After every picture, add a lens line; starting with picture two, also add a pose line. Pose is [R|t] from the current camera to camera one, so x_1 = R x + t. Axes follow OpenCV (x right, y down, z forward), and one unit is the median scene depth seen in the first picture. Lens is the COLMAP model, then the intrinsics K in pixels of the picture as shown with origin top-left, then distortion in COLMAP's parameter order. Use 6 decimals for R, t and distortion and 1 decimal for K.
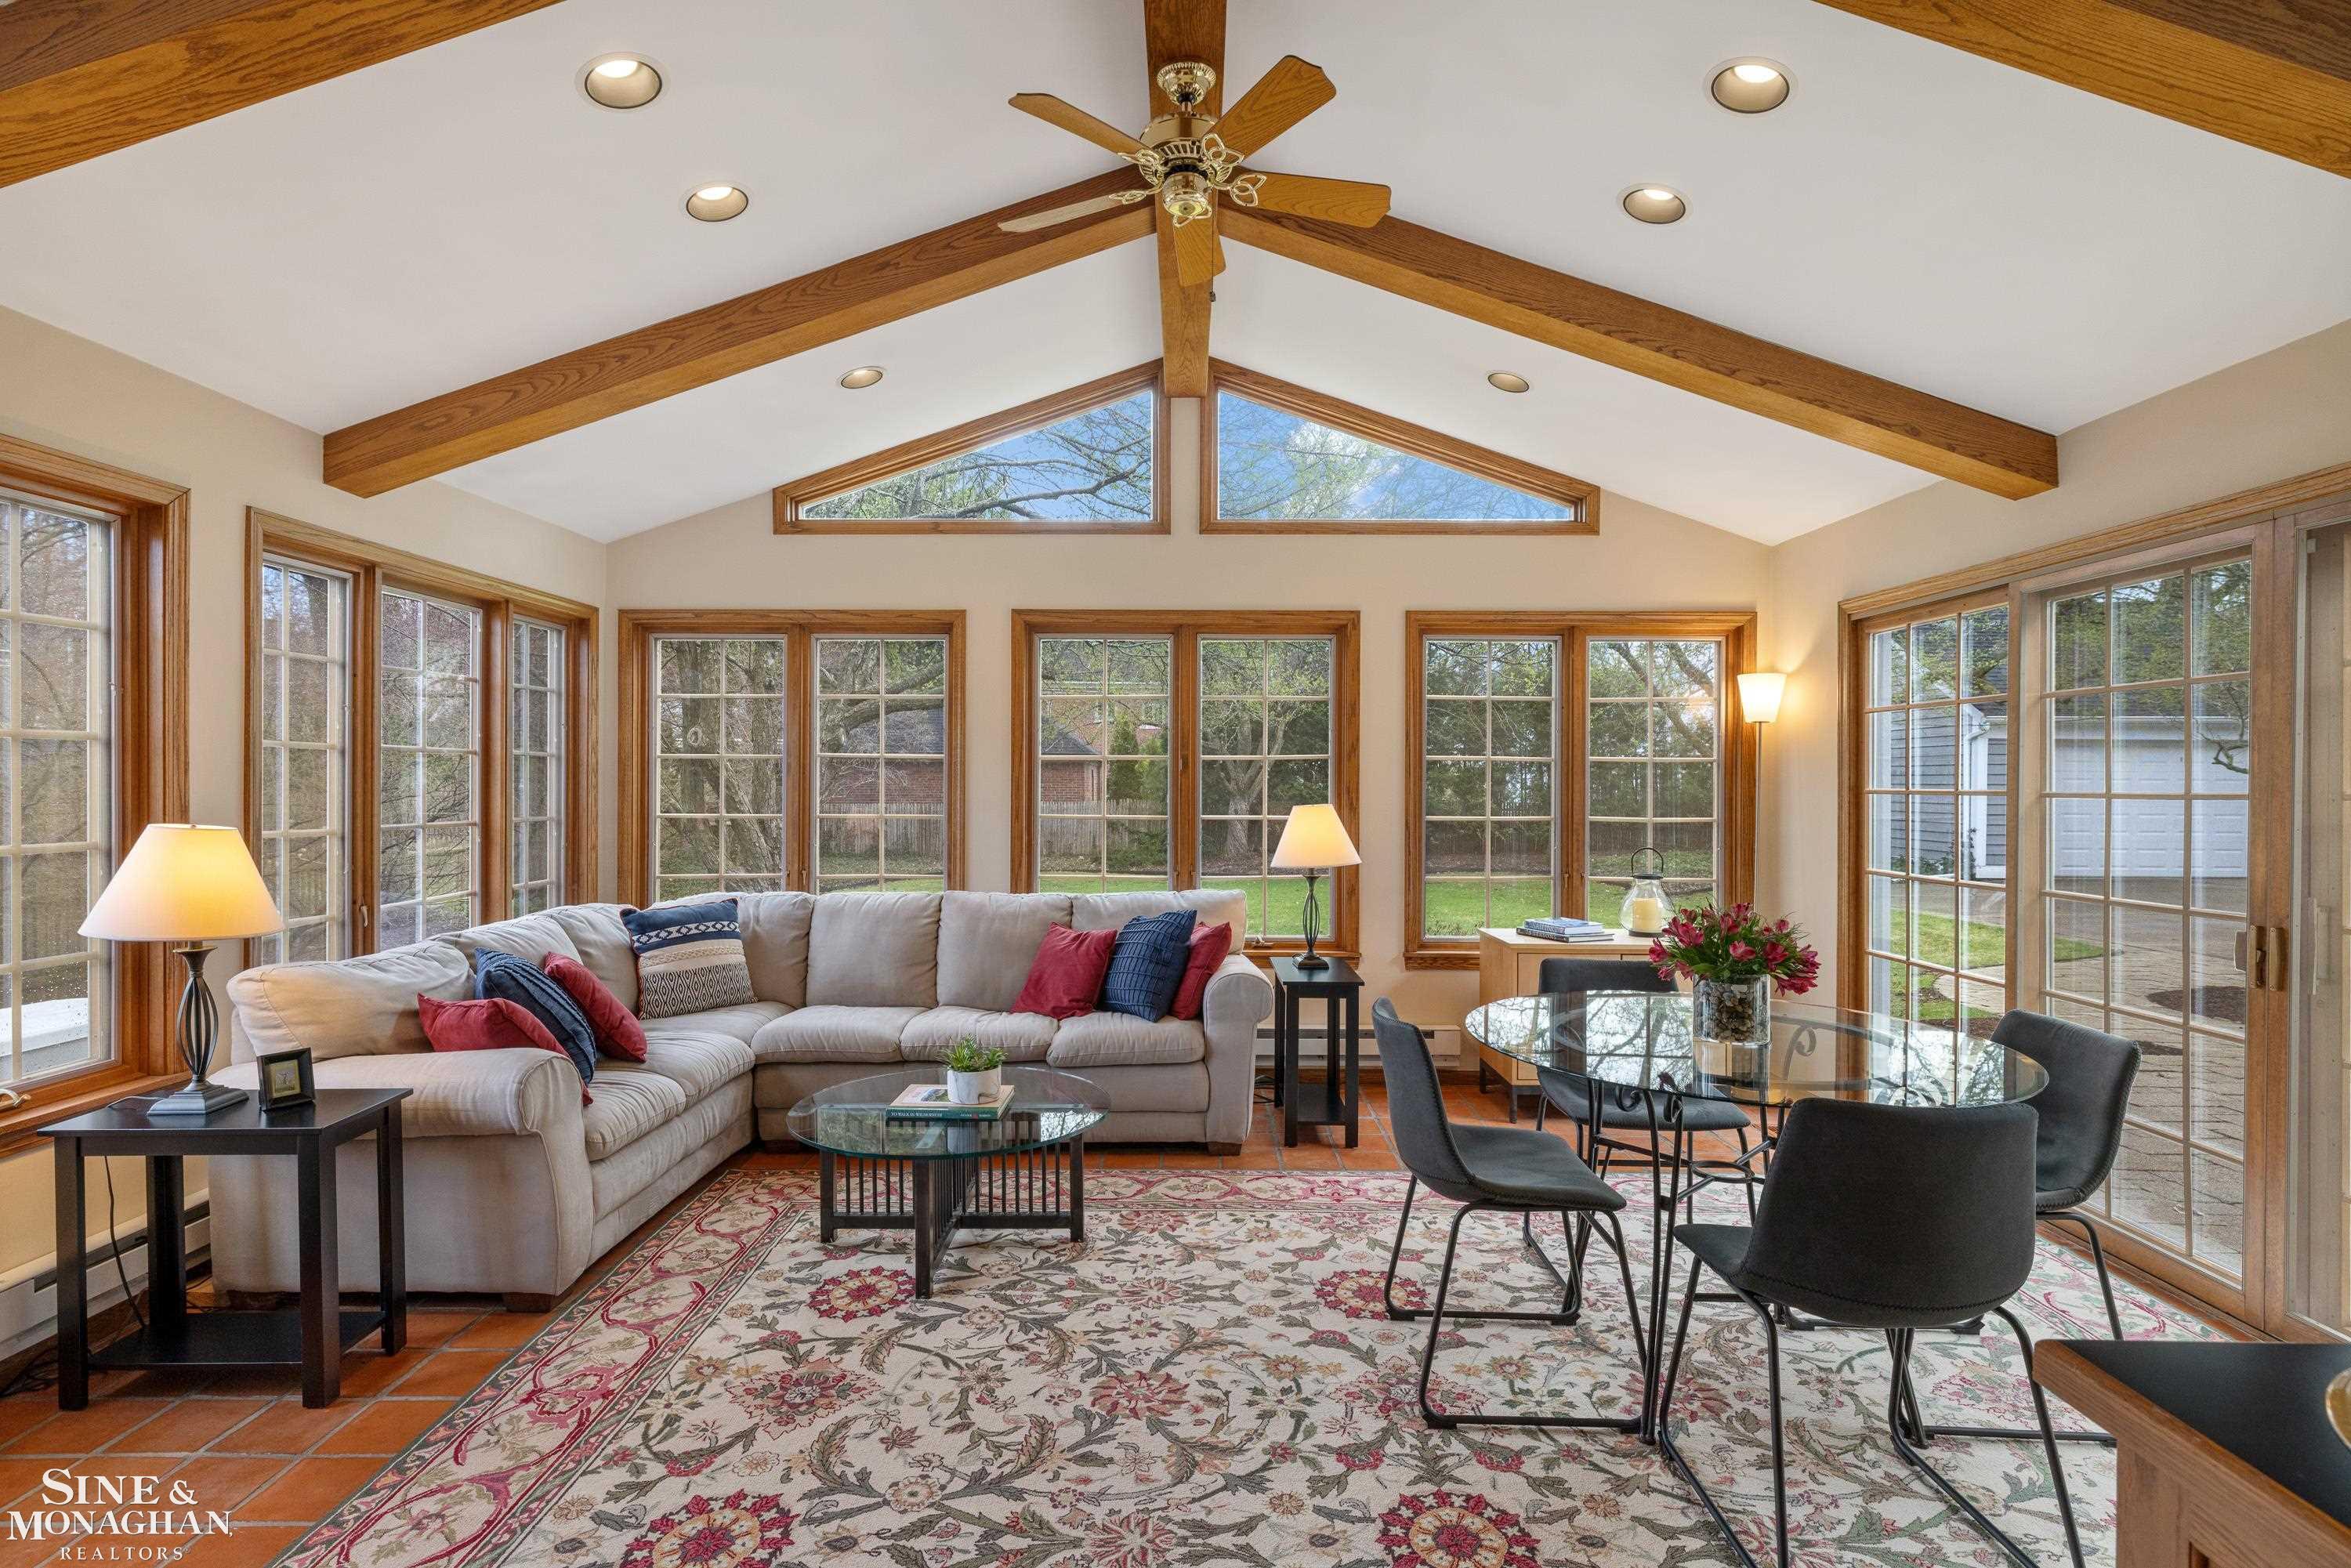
lens RADIAL K [[1047.1, 0, 1124.9], [0, 1047.1, 789.6], [0, 0, 1]] dist [-0.001207, -0.000165]
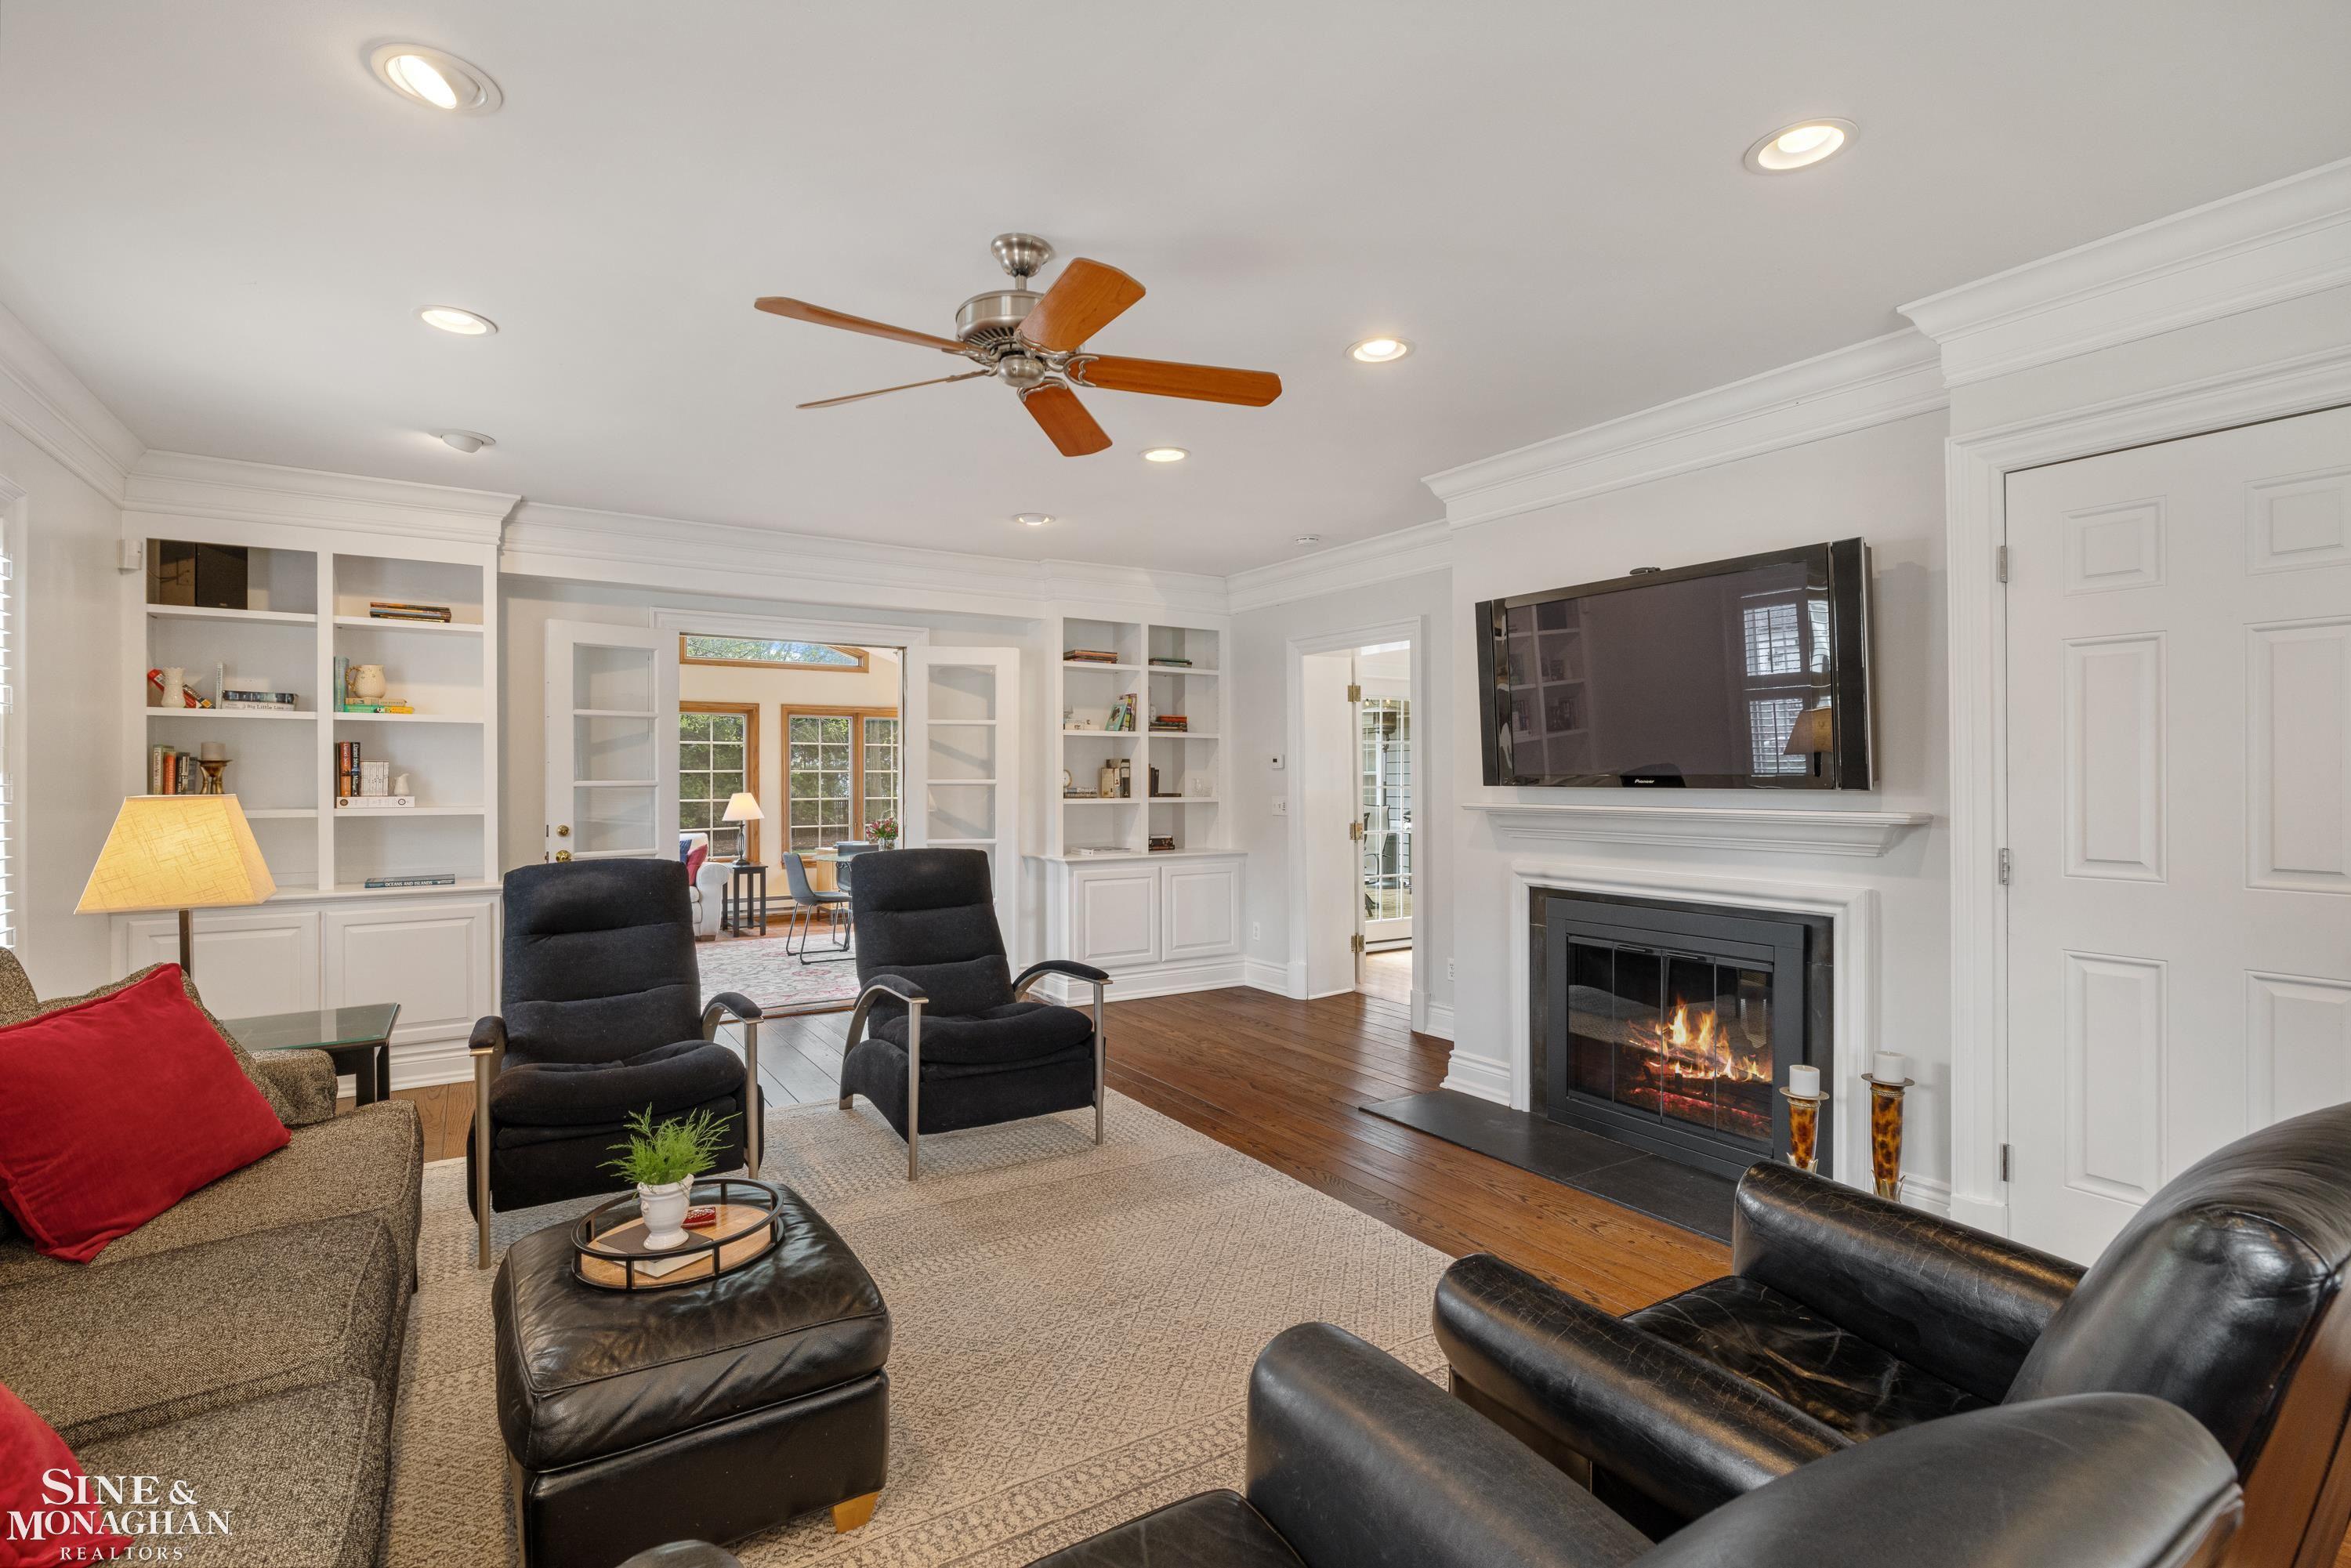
lens RADIAL K [[1047.1, 0, 1124.9], [0, 1047.1, 789.6], [0, 0, 1]] dist [-0.001207, -0.000165]
pose [[0.830578, -0.010228, 0.556809, -0.358161], [0.007636, 0.999946, 0.006979, -0.003379], [-0.556850, -0.001545, 0.830611, -1.229528]]
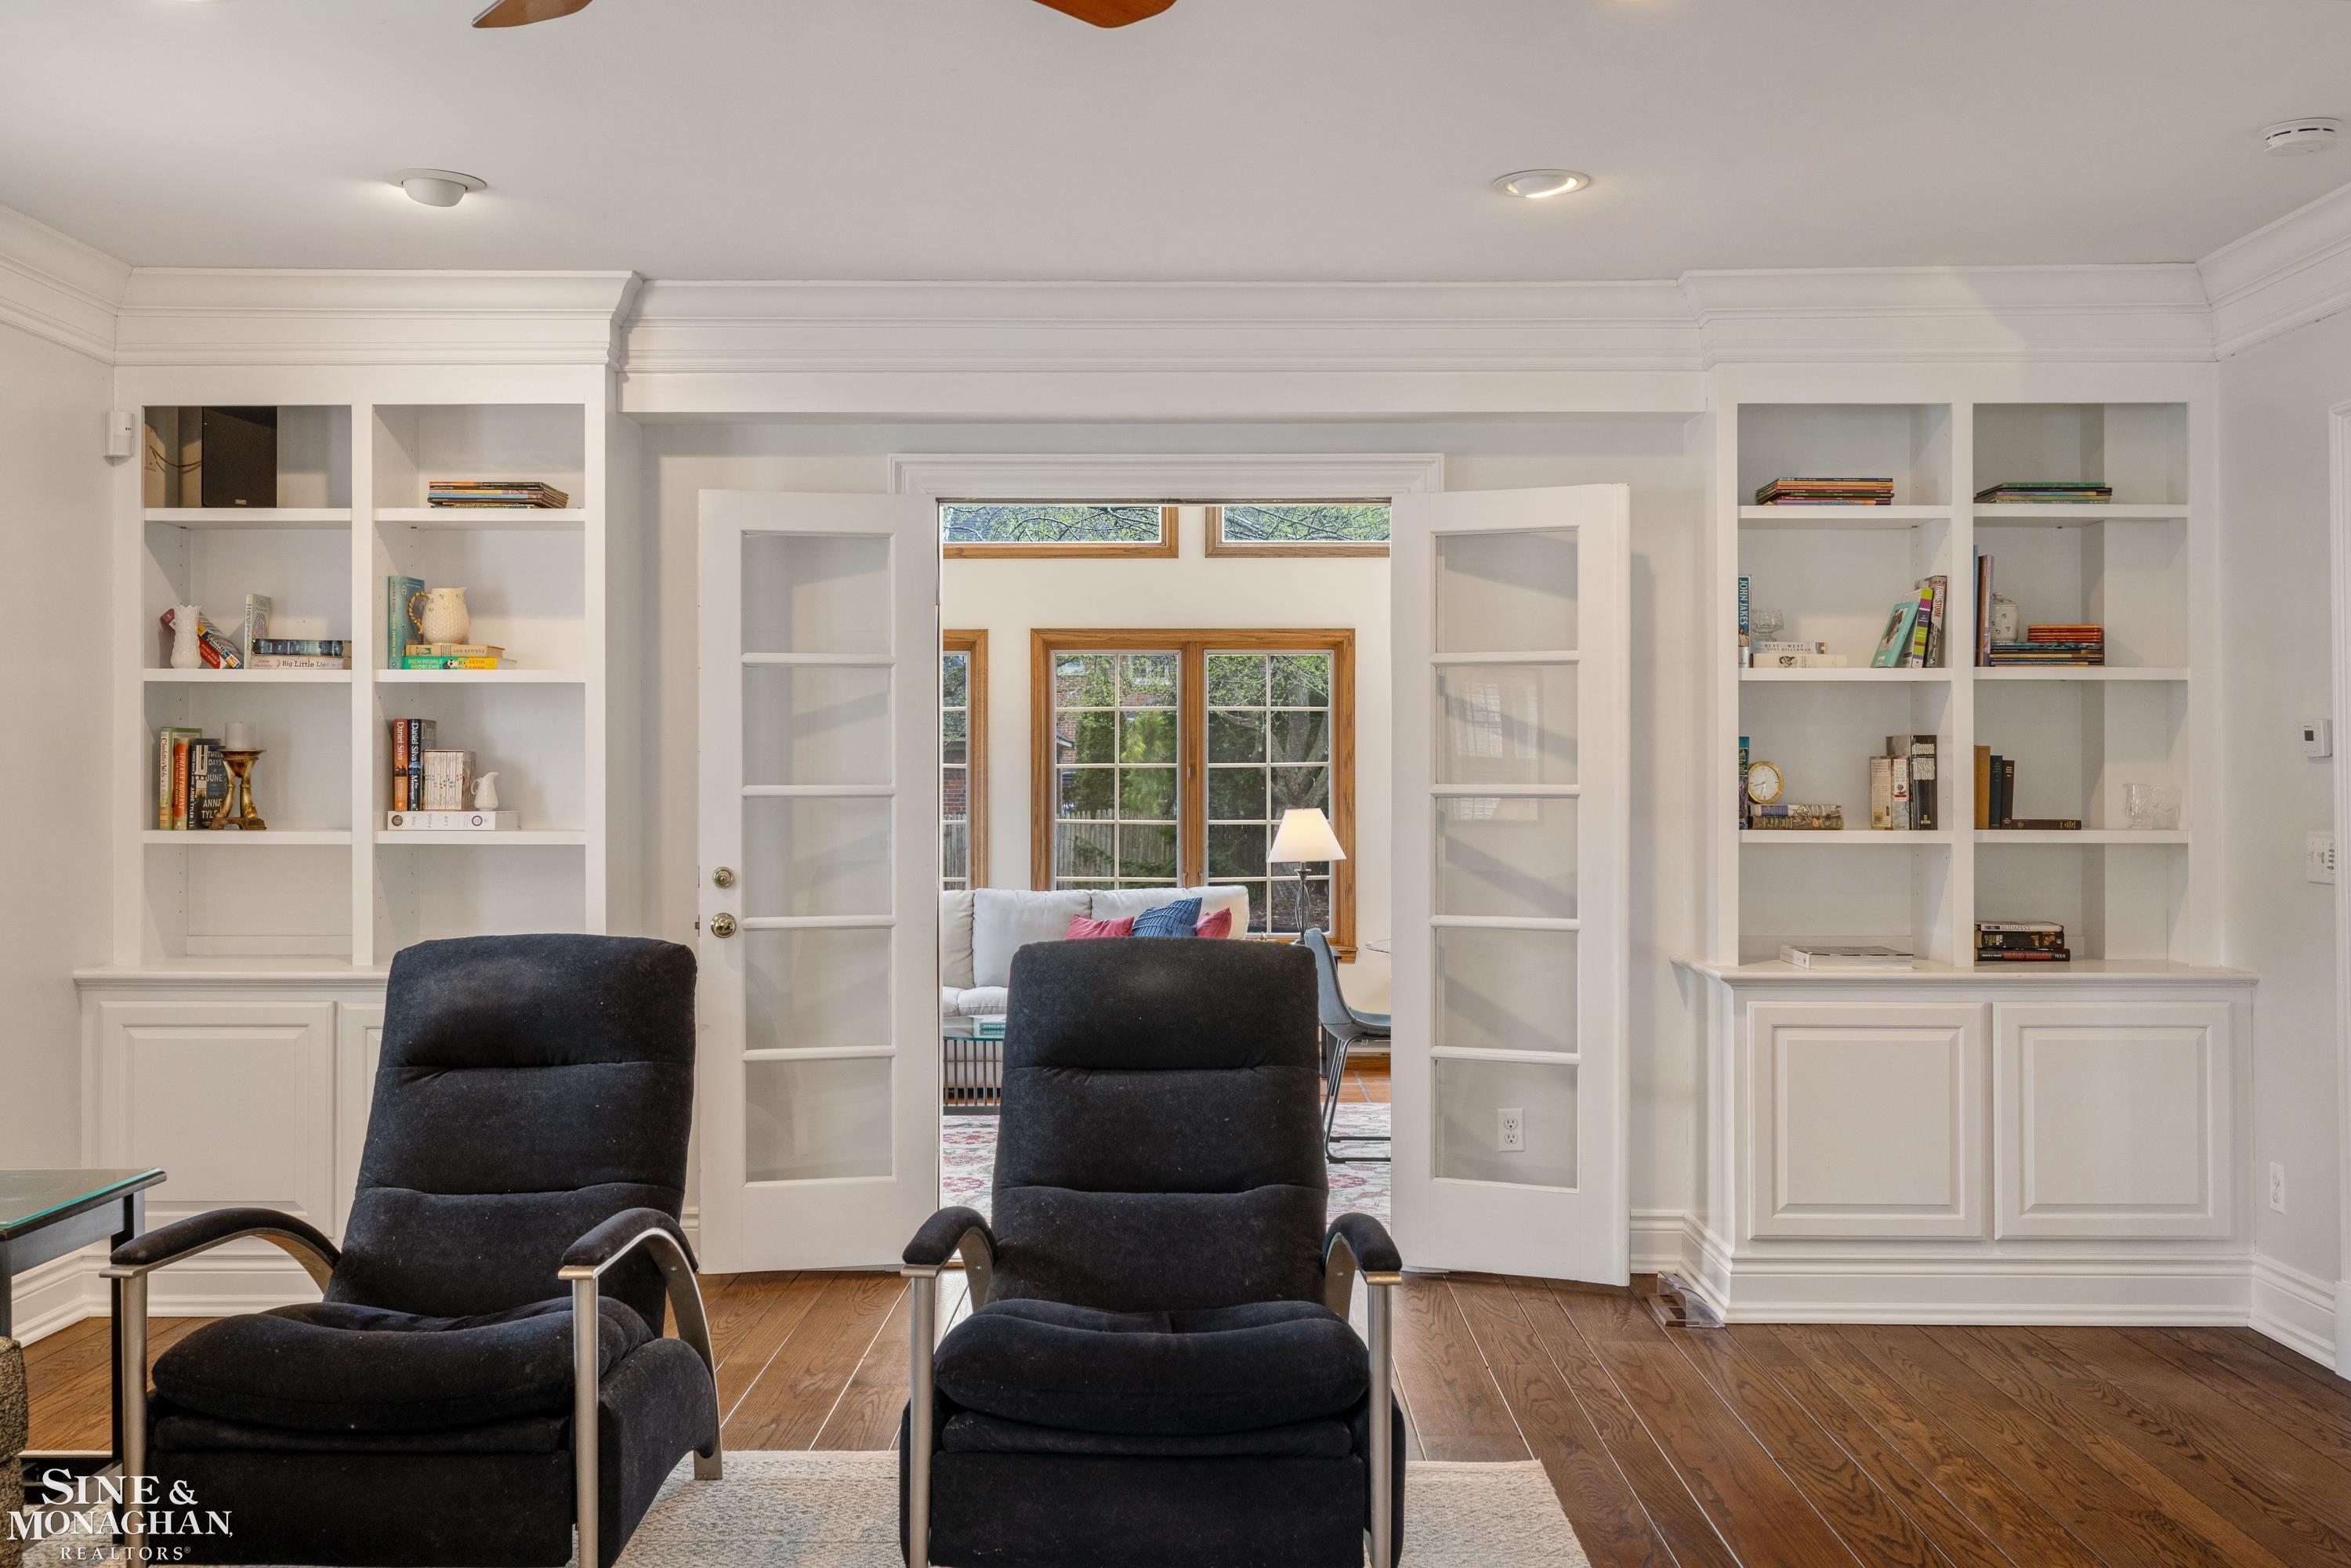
lens RADIAL K [[2185.5, 0, 1175.5], [0, 2185.5, 784.0], [0, 0, 1]] dist [-0.001672, -0.002712]
pose [[0.999025, -0.002896, 0.044060, -0.059094], [0.003046, 0.999990, -0.003342, -0.004927], [-0.044050, 0.003473, 0.999023, -1.244264]]
